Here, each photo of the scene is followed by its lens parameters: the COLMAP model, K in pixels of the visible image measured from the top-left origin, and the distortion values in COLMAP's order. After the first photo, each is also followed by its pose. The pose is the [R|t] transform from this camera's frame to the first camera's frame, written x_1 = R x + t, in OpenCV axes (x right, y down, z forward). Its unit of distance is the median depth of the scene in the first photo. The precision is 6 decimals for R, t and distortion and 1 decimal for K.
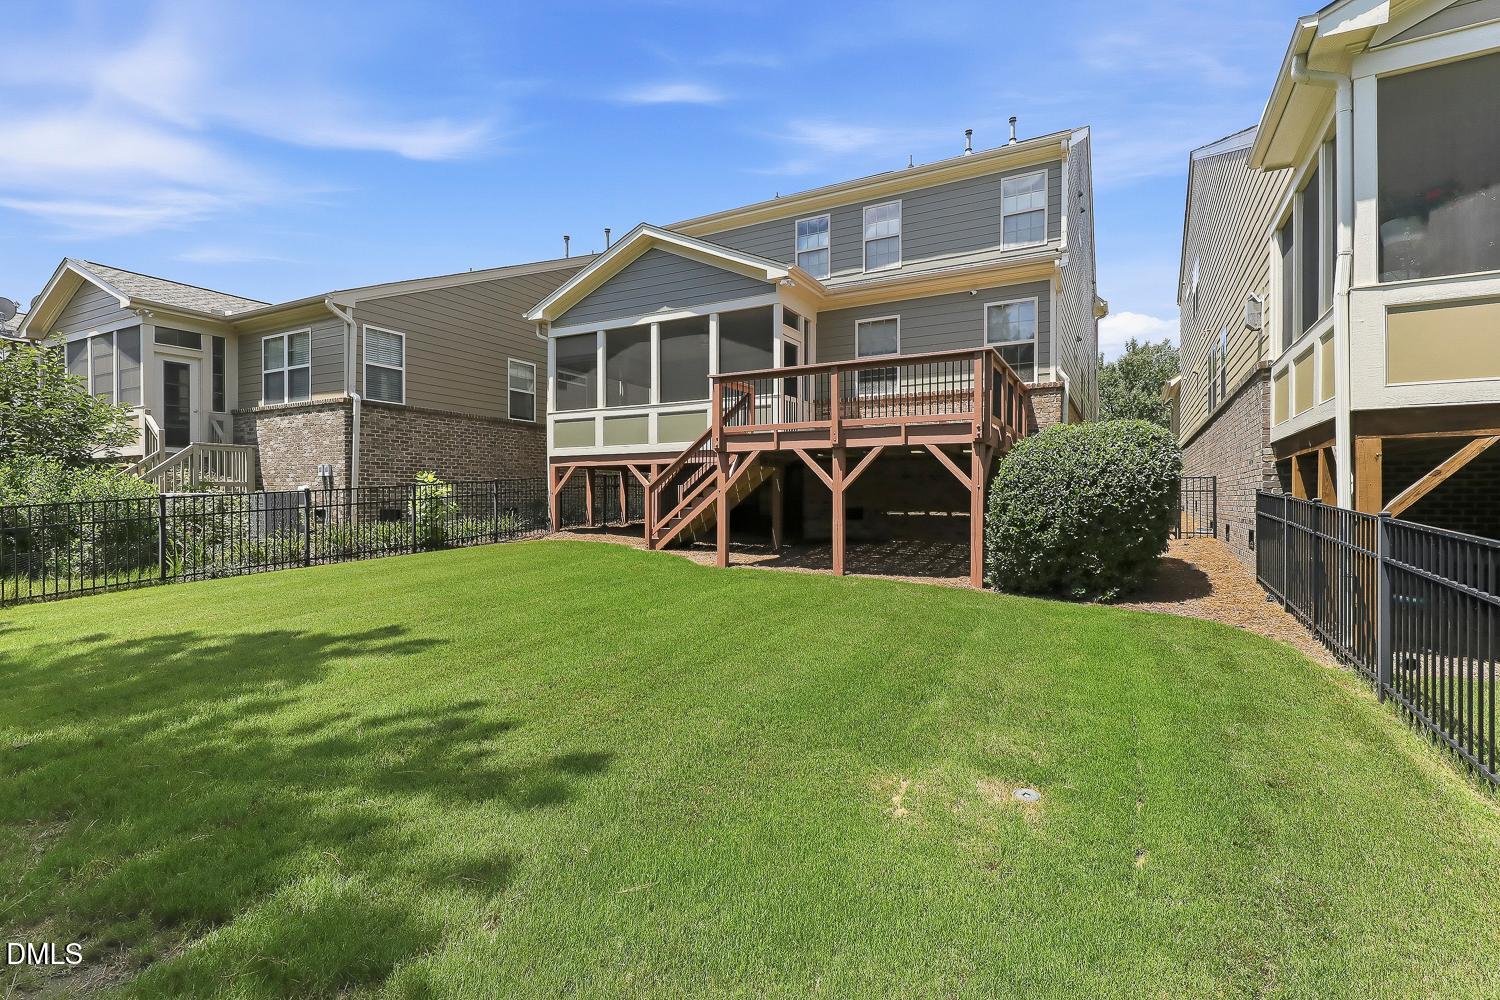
lens RADIAL K [[677.1, 0, 772.3], [0, 677.1, 502.1], [0, 0, 1]] dist [0.004643, -0.000063]
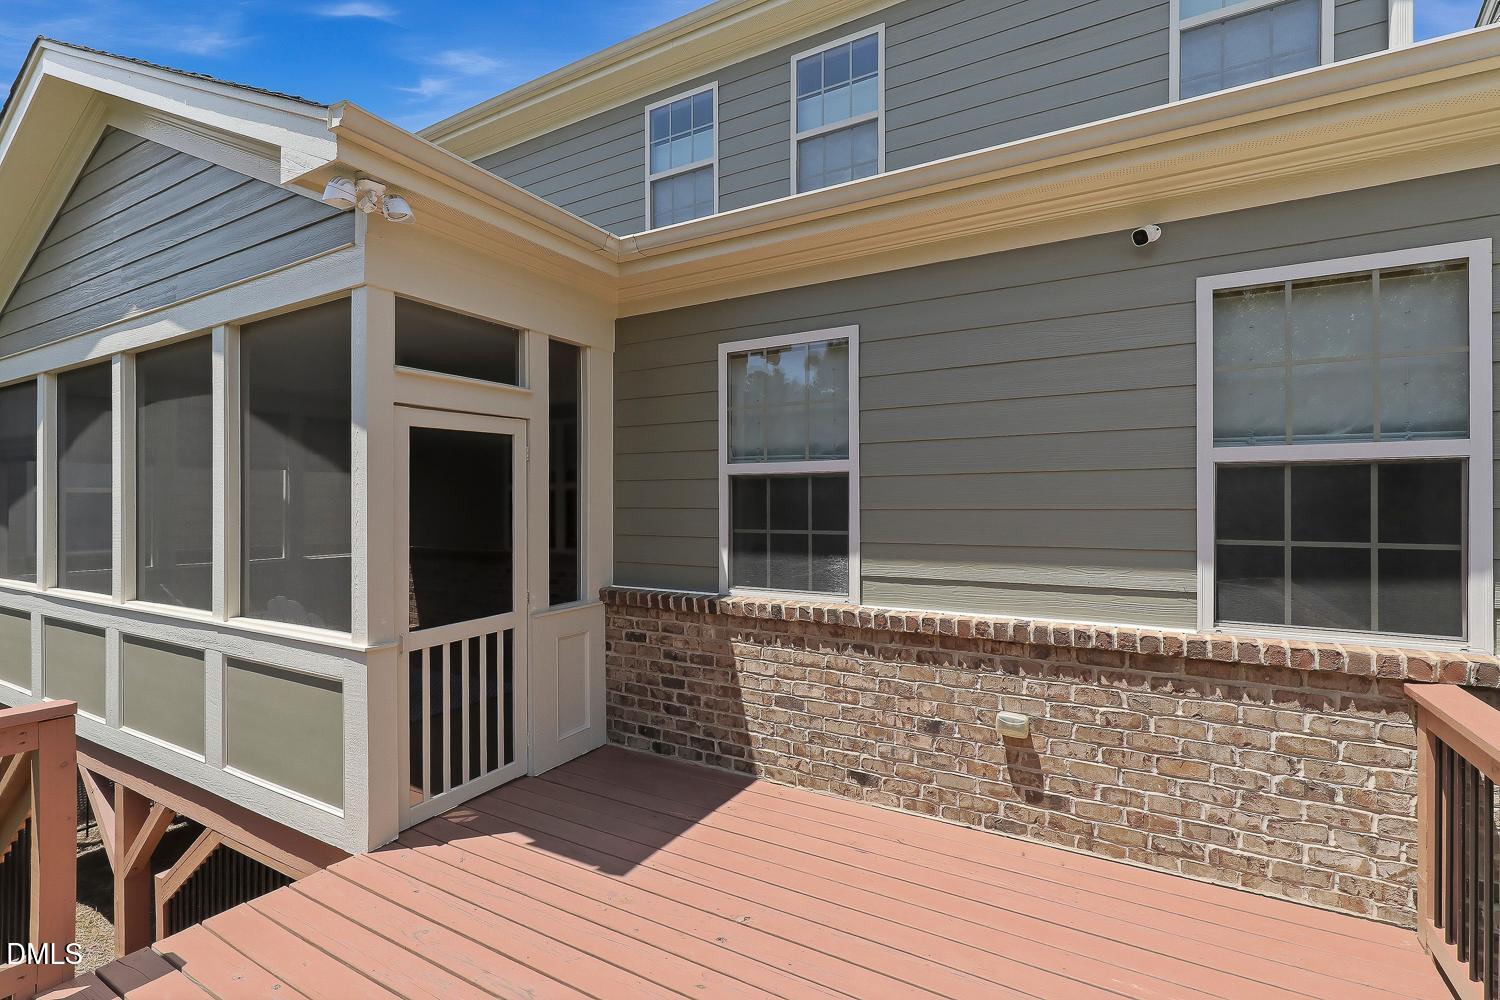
lens RADIAL K [[677.1, 0, 772.3], [0, 677.1, 502.1], [0, 0, 1]] dist [0.004643, -0.000063]
pose [[0.999796, -0.000796, -0.020170, 0.155554], [0.000708, 0.999990, -0.004399, -0.197347], [0.020173, 0.004384, 0.999787, 0.700577]]
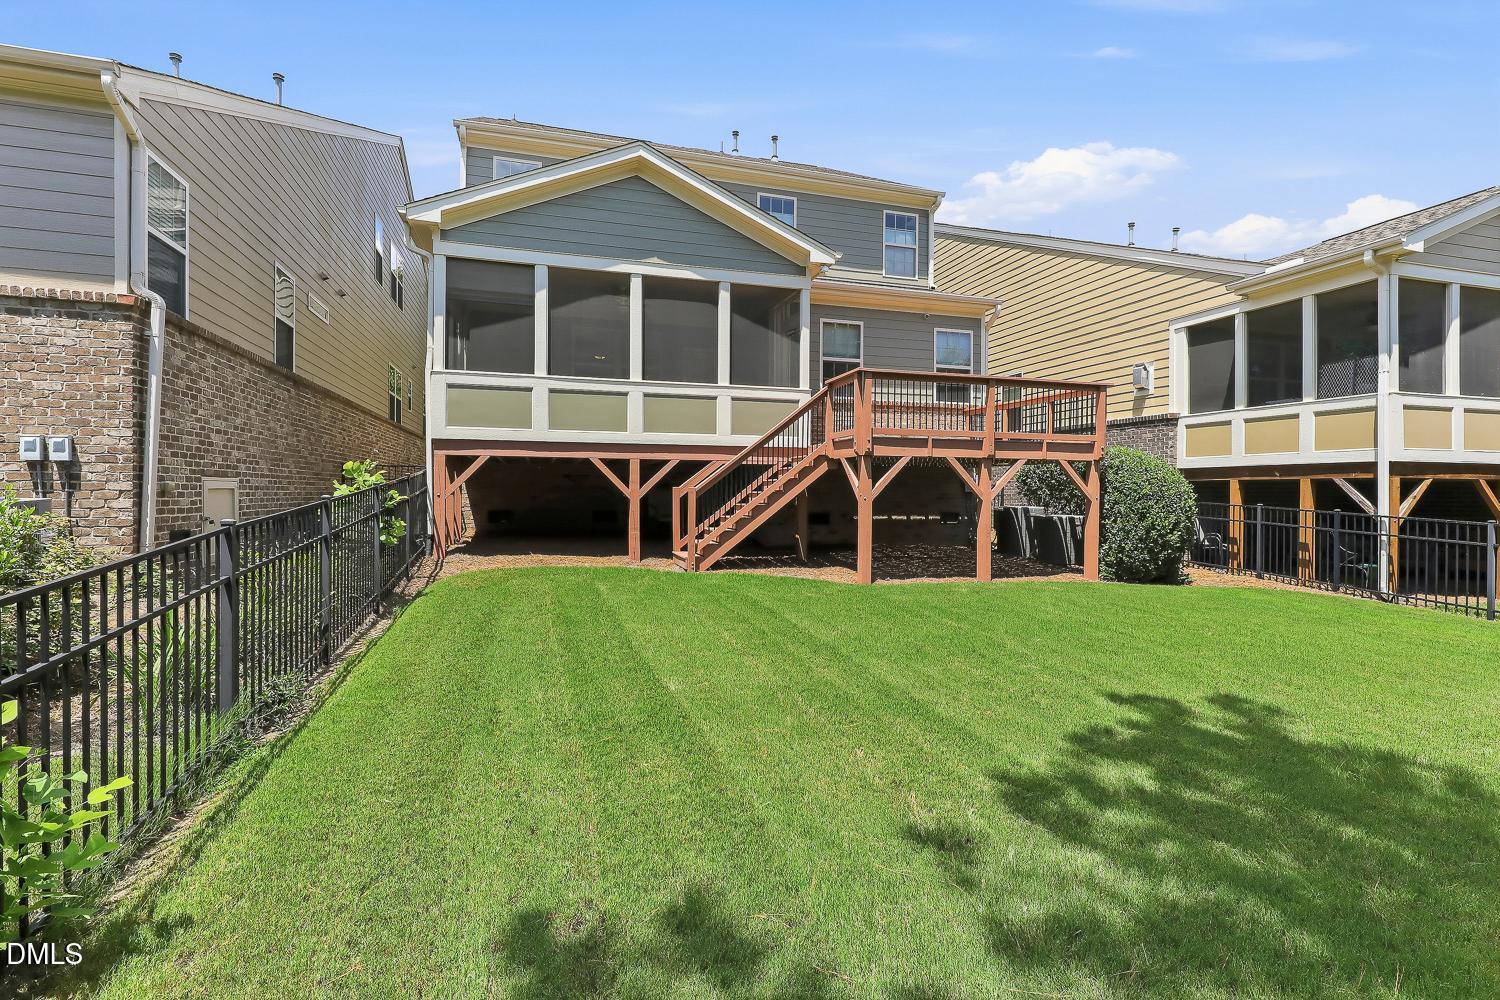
lens RADIAL K [[715.9, 0, 751.8], [0, 715.9, 495.5], [0, 0, 1]] dist [0.001919, 0.000310]
pose [[0.710541, 0.000680, 0.703655, -0.673178], [-0.003053, 0.999993, 0.002117, -0.017761], [-0.703649, -0.003652, 0.710538, 0.345088]]
